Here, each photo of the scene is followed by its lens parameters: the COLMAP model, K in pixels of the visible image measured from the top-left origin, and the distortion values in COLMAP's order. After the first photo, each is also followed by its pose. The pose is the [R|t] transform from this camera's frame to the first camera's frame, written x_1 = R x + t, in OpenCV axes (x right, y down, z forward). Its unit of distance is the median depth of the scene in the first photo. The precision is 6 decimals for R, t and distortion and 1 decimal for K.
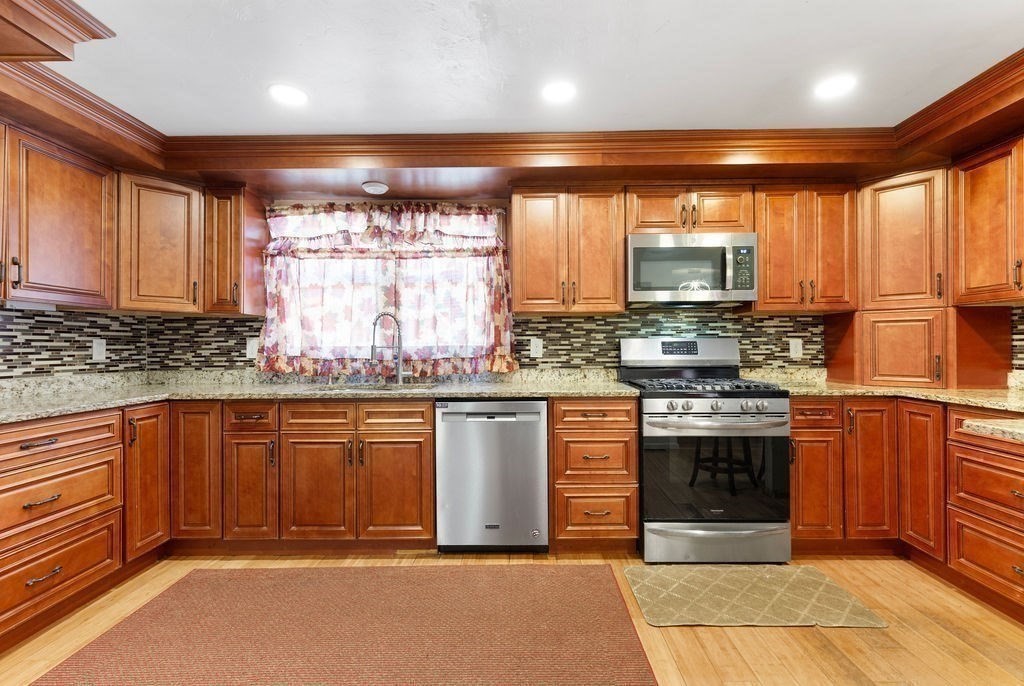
lens RADIAL K [[472.4, 0, 528.5], [0, 472.4, 339.7], [0, 0, 1]] dist [0.006967, -0.000443]
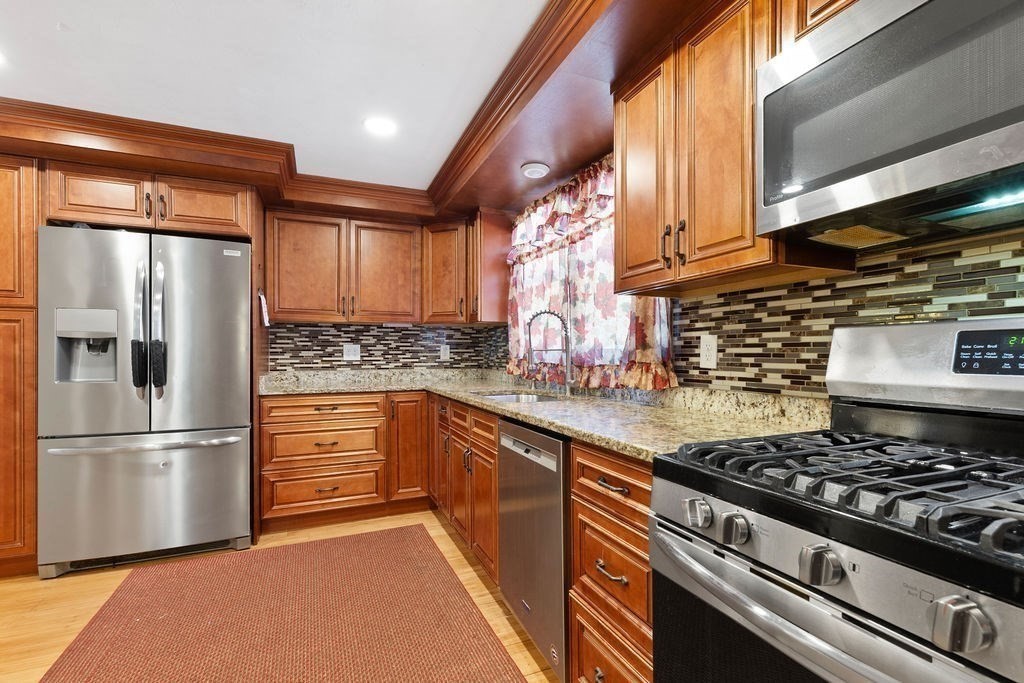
lens RADIAL K [[476.5, 0, 517.6], [0, 476.5, 351.6], [0, 0, 1]] dist [0.007828, -0.000749]
pose [[0.391583, 0.000950, -0.920142, 0.494168], [0.012533, 0.999901, 0.006365, 0.012425], [0.920057, -0.014024, 0.391532, 0.626758]]
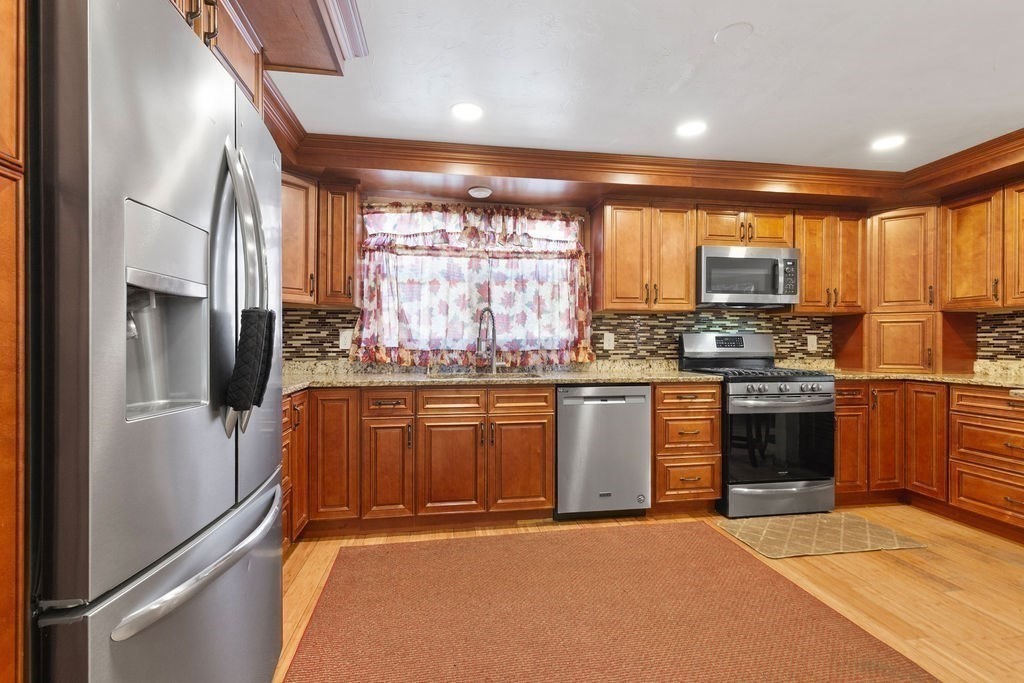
lens RADIAL K [[472.4, 0, 528.5], [0, 472.4, 338.2], [0, 0, 1]] dist [0.006967, -0.000443]
pose [[0.985082, 0.008487, 0.171876, -0.405084], [-0.008958, 0.999958, 0.001967, 0.010875], [-0.171852, -0.003477, 0.985117, -0.091458]]
